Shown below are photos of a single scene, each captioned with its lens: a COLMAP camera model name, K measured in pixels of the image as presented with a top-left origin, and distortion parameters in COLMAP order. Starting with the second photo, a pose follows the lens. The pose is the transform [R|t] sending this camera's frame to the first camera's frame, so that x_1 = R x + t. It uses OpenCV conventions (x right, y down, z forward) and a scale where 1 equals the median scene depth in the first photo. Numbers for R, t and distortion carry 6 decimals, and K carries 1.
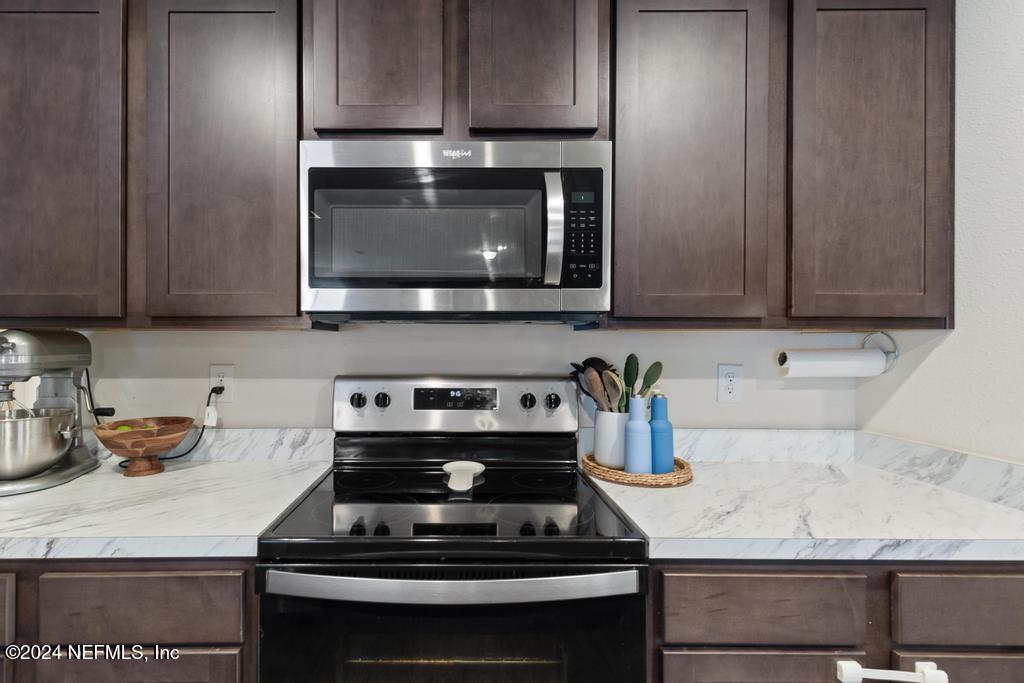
lens RADIAL K [[477.5, 0, 405.8], [0, 477.5, 342.7], [0, 0, 1]] dist [0.011559, -0.000058]
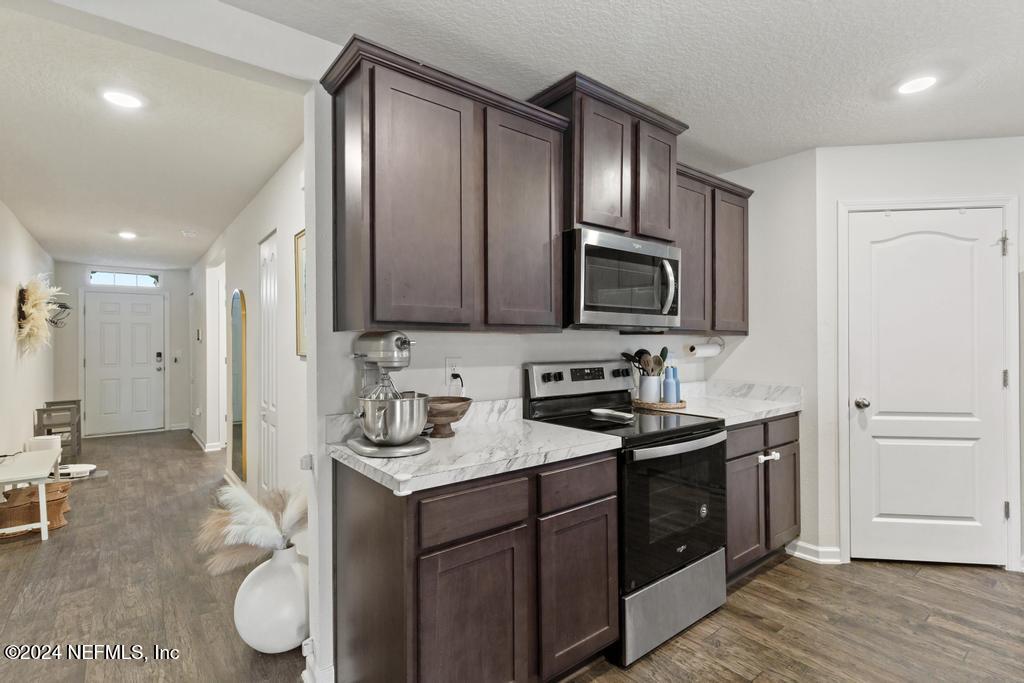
lens RADIAL K [[483.5, 0, 484.8], [0, 483.5, 340.7], [0, 0, 1]] dist [0.006526, 0.000178]
pose [[0.804991, -0.000394, 0.593286, -1.372277], [0.002222, 0.999995, -0.002350, 0.000499], [-0.593282, 0.003210, 0.804988, -0.205455]]
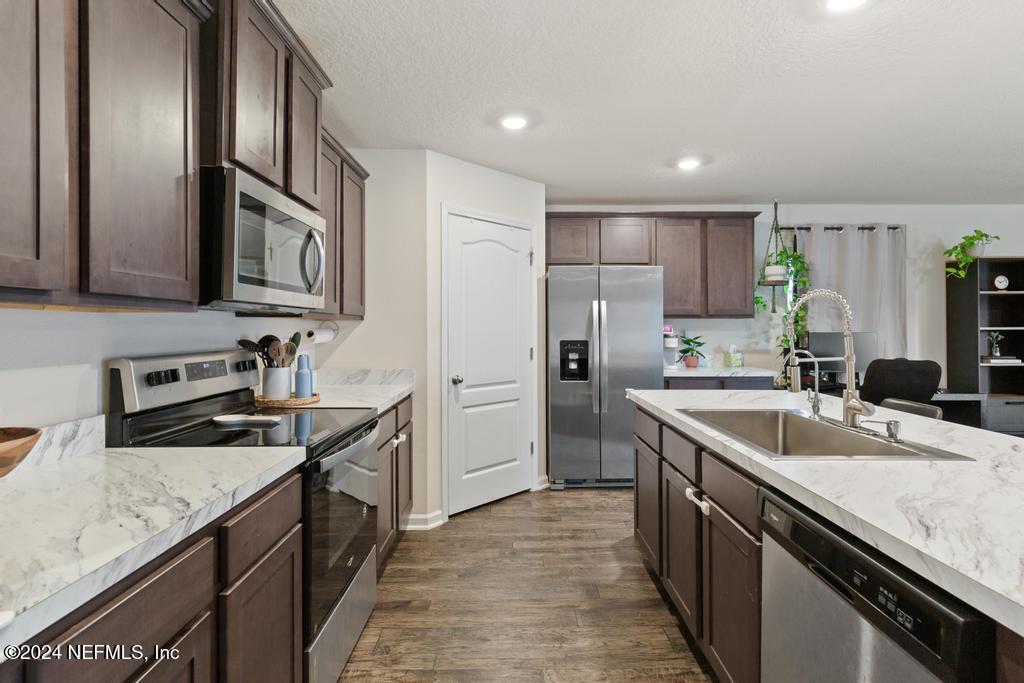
lens RADIAL K [[512.4, 0, 514.1], [0, 512.4, 323.8], [0, 0, 1]] dist [0.003806, -0.000013]
pose [[-0.004450, 0.006608, 0.999968, -1.391544], [-0.002144, 0.999976, -0.006618, 0.004612], [-0.999988, -0.002173, -0.004436, 0.224040]]
